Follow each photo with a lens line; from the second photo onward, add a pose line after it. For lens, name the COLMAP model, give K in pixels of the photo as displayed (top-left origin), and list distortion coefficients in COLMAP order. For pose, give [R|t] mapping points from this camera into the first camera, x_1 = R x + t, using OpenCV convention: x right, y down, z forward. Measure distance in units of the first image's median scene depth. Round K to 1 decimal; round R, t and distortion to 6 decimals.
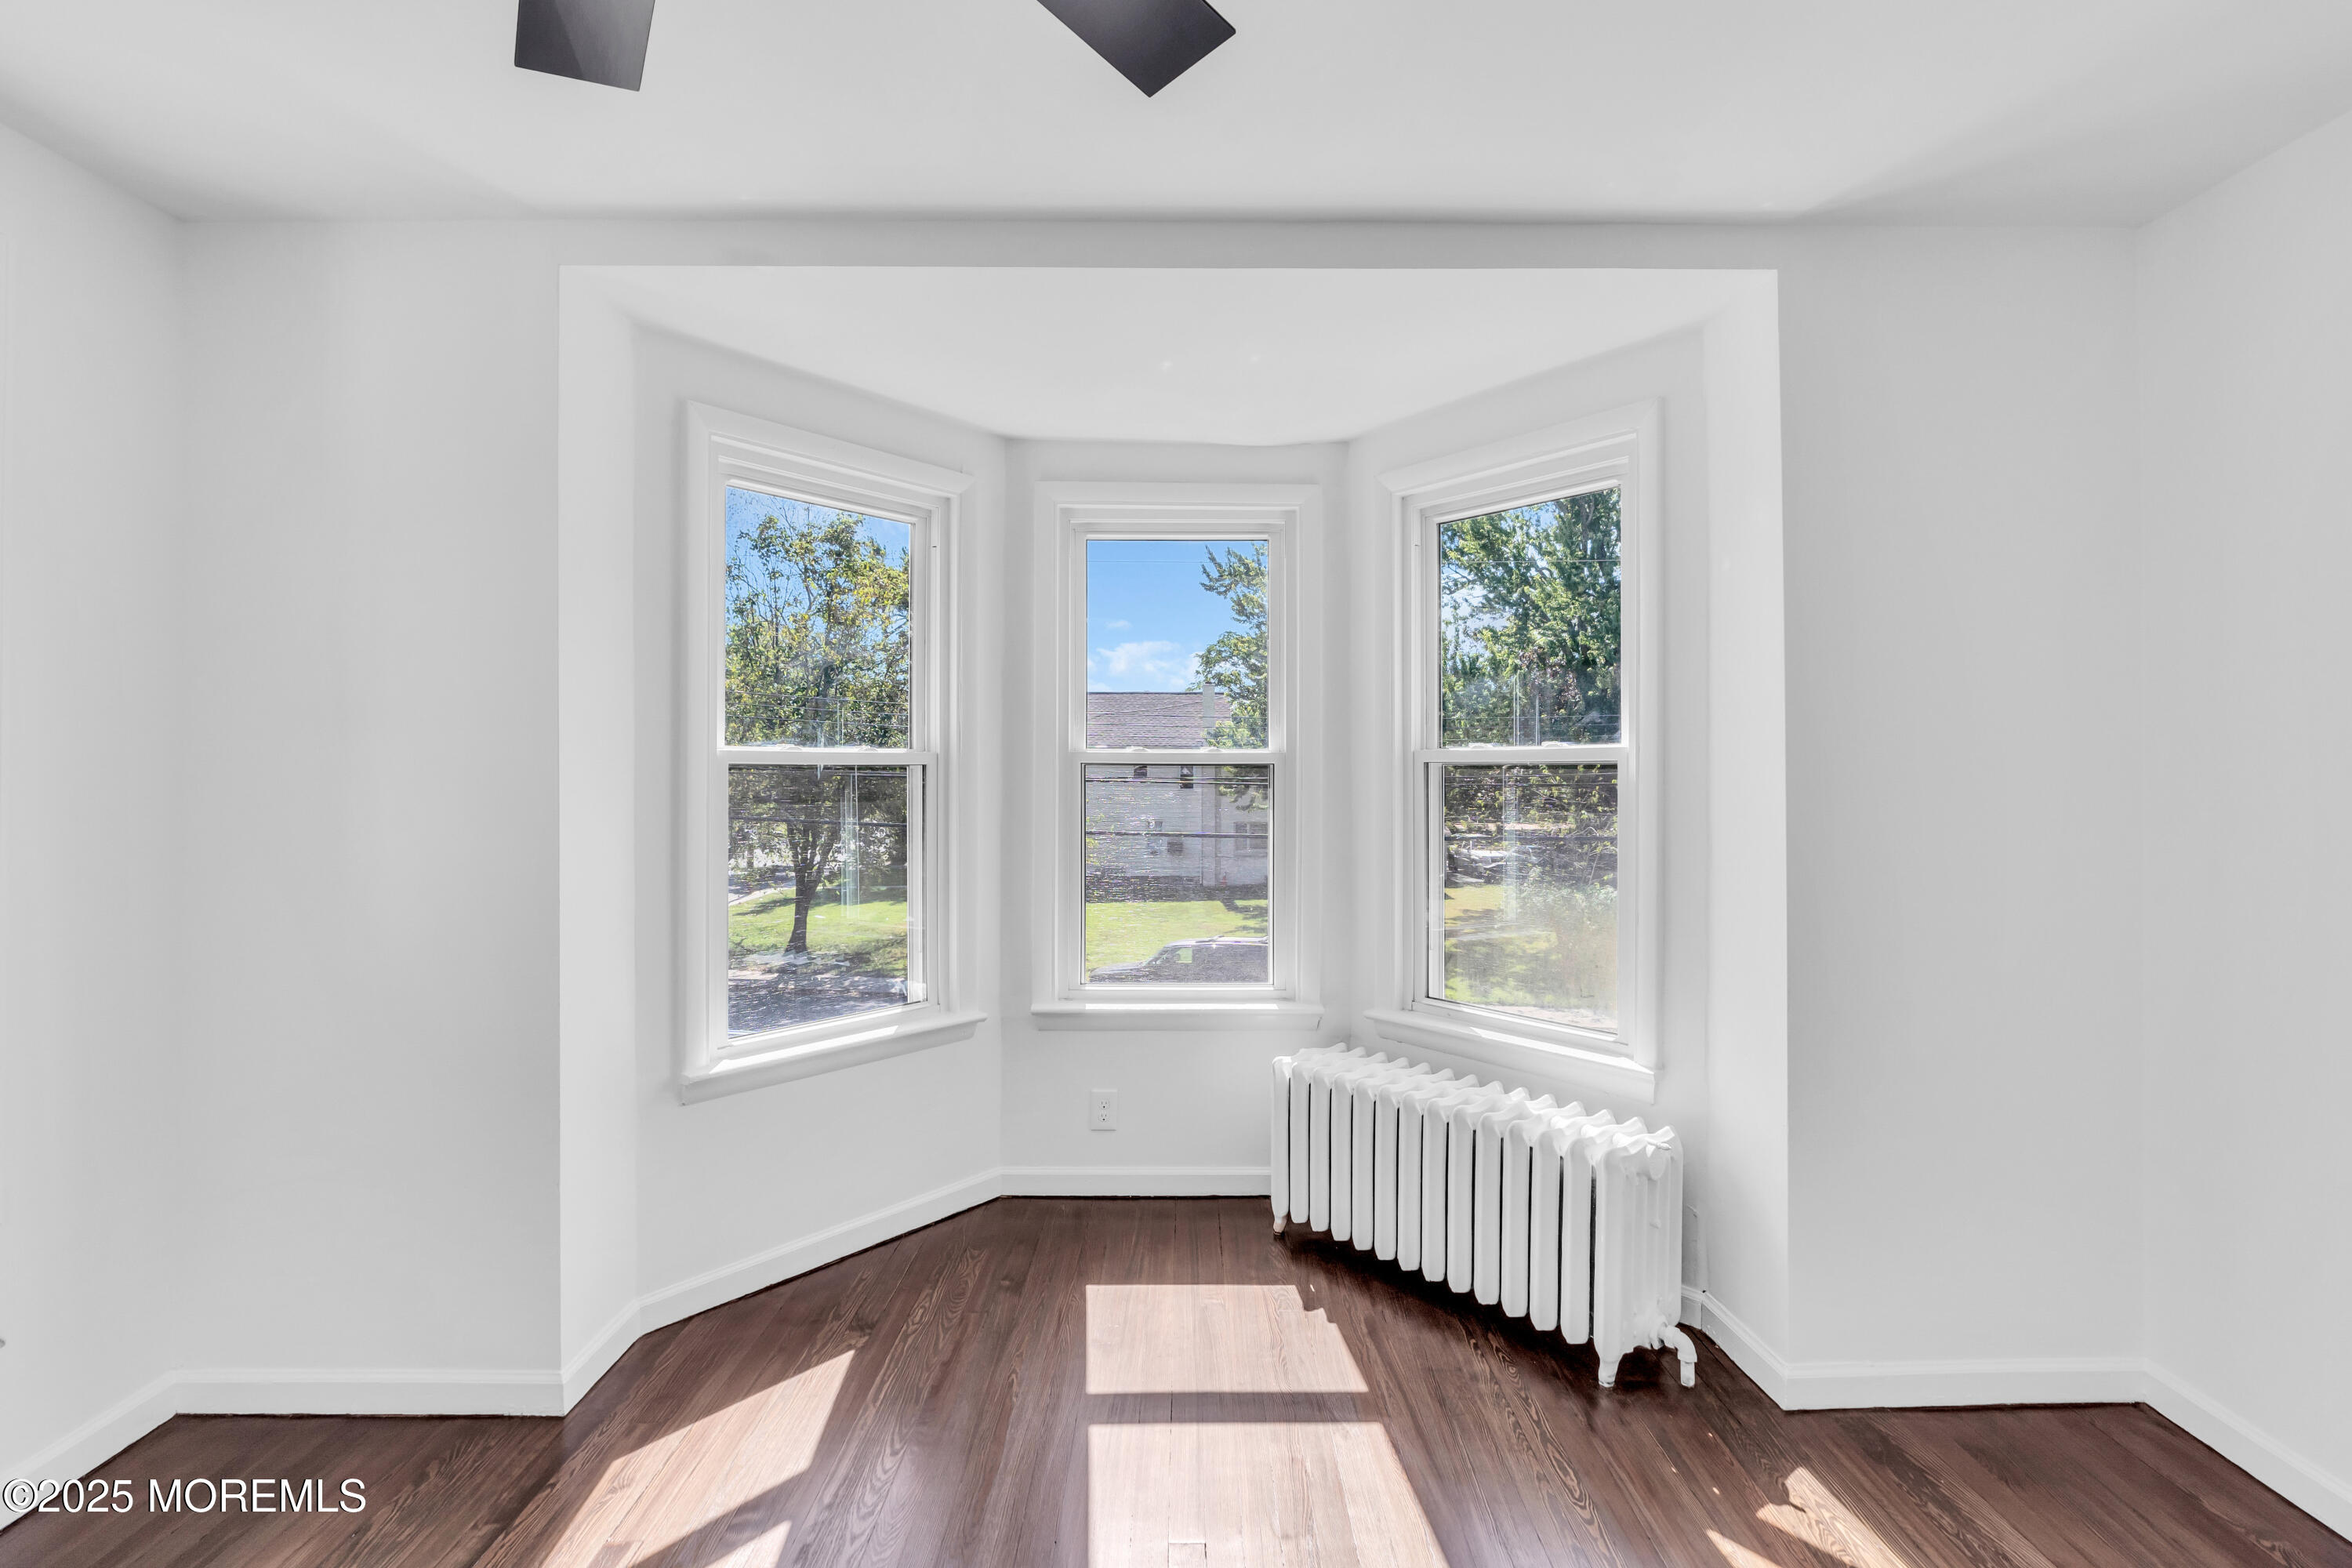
lens RADIAL K [[1081.9, 0, 1180.3], [0, 1081.9, 773.0], [0, 0, 1]] dist [-0.006657, -0.000974]
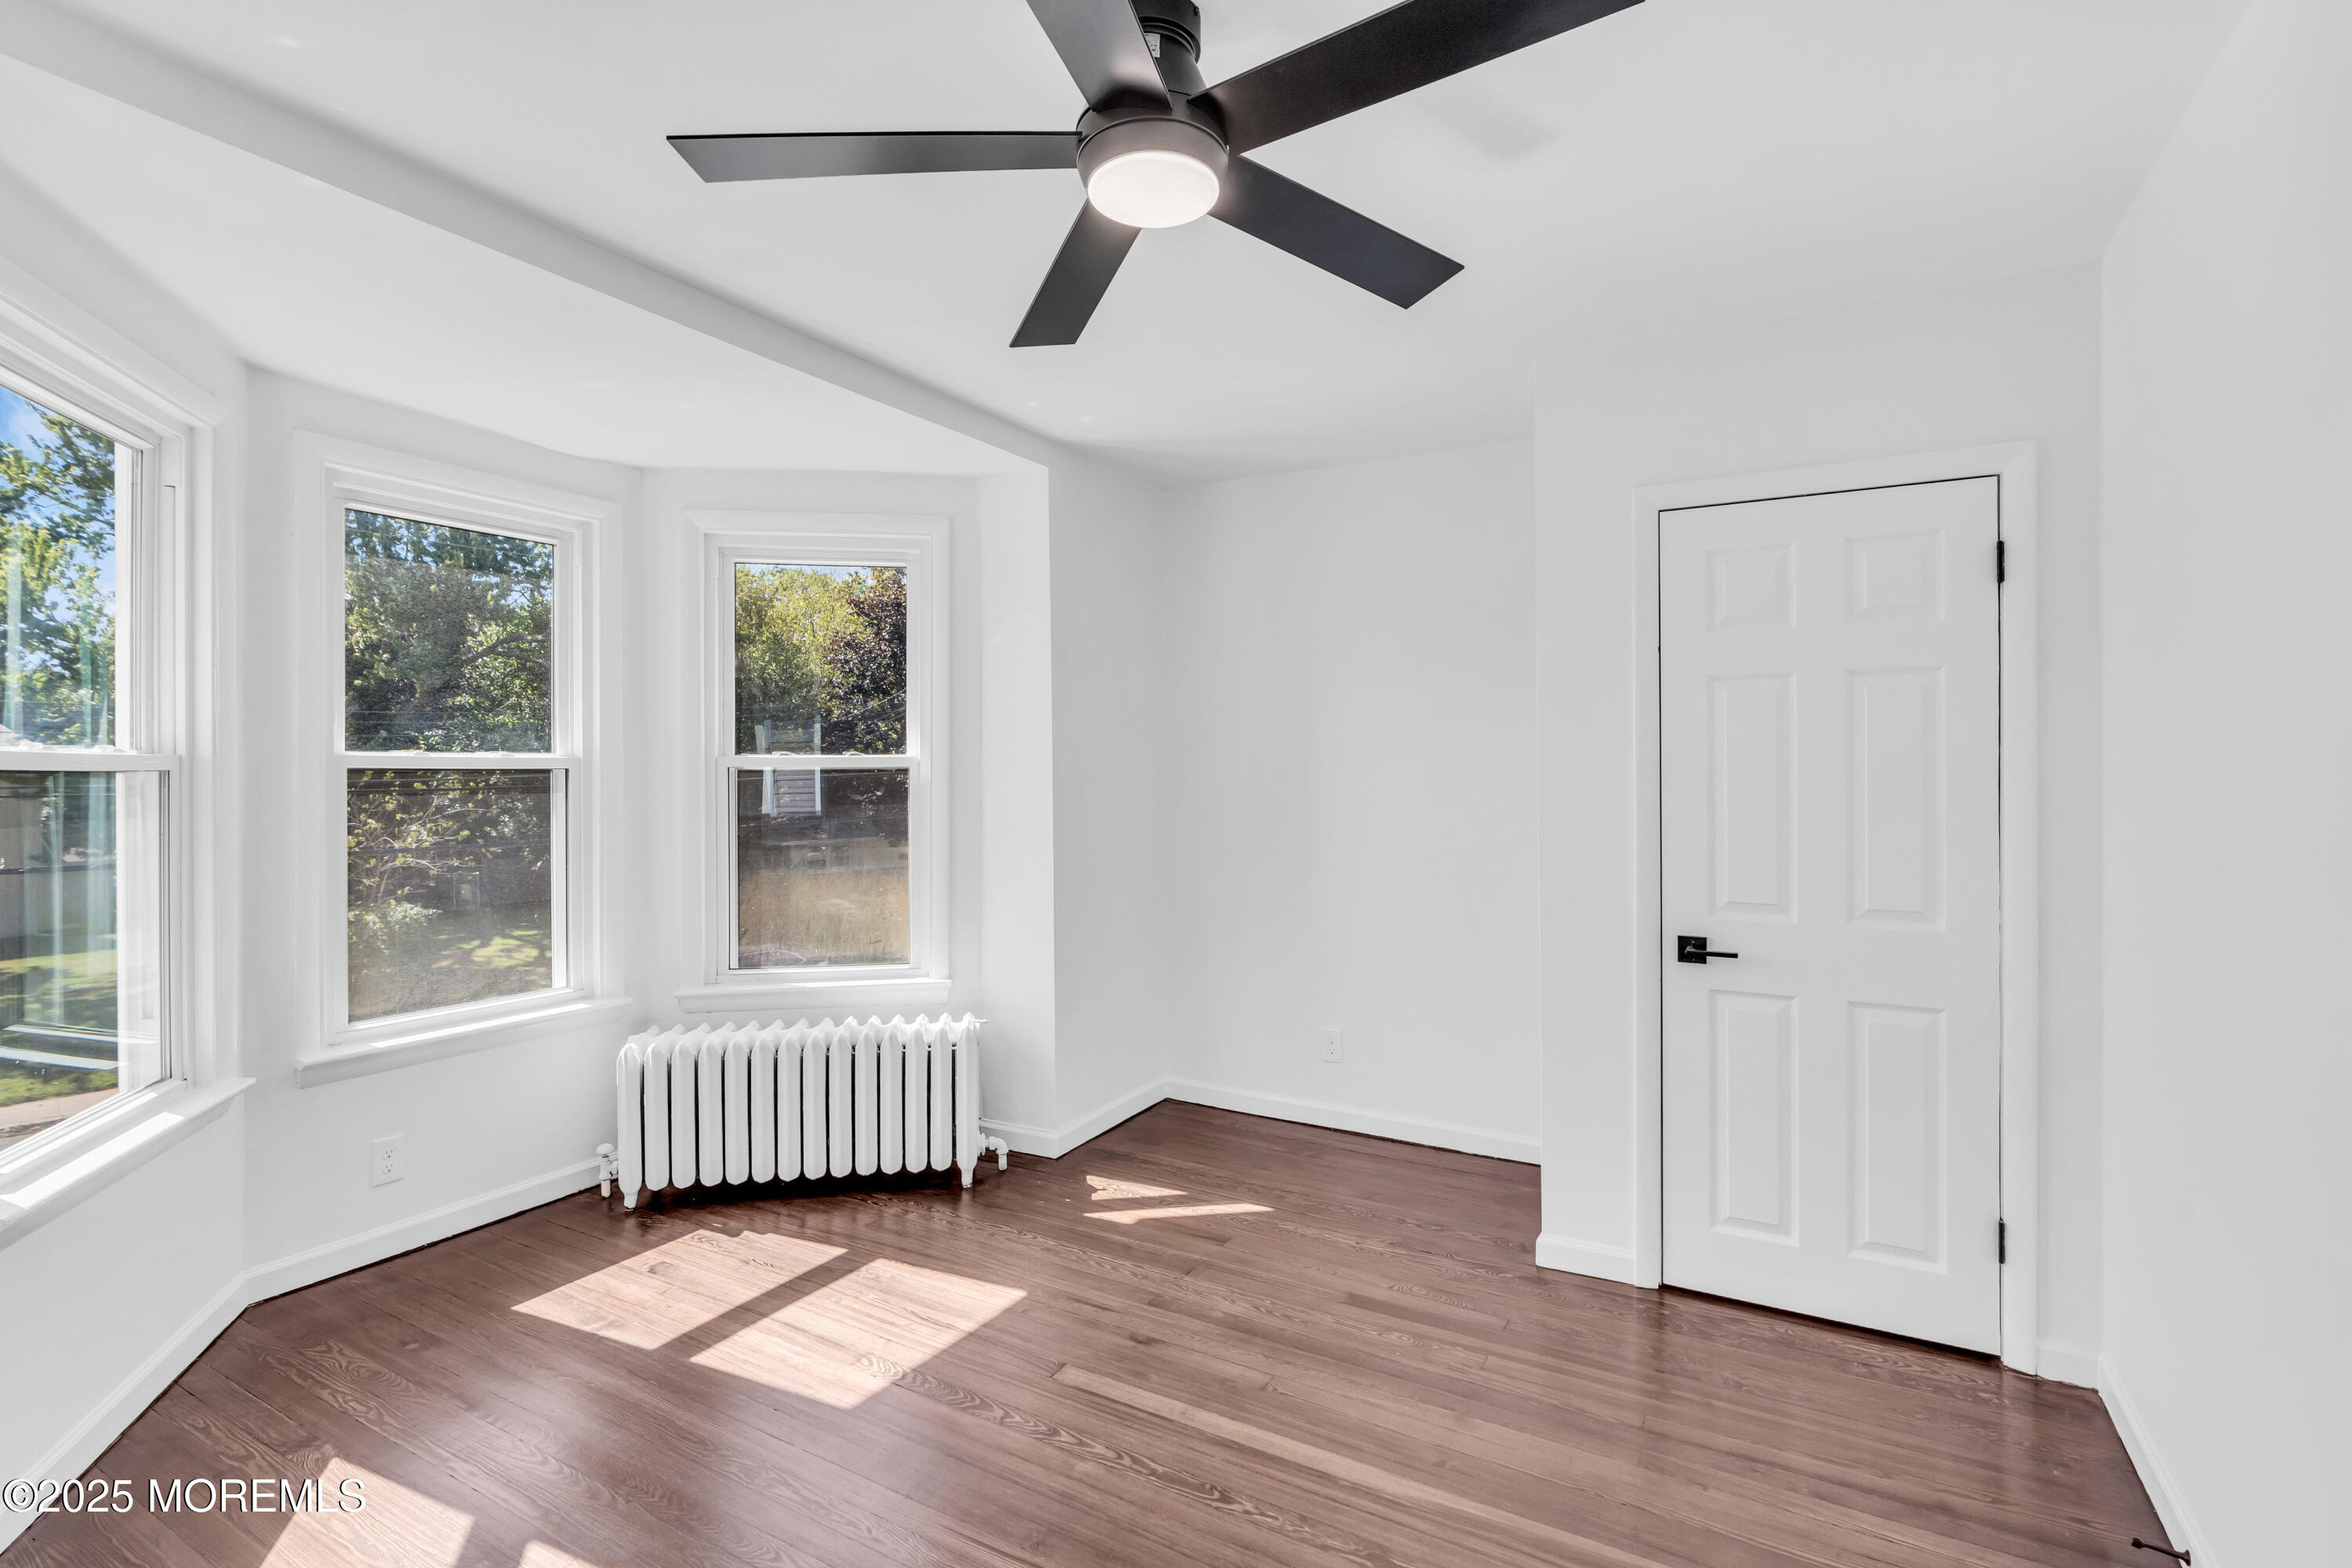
lens RADIAL K [[1081.9, 0, 1173.7], [0, 1081.9, 779.8], [0, 0, 1]] dist [-0.006657, -0.000974]
pose [[0.502067, -0.008052, 0.864791, -0.631763], [0.005835, 0.999965, 0.005923, -0.000336], [-0.864809, 0.002072, 0.502097, 0.003301]]
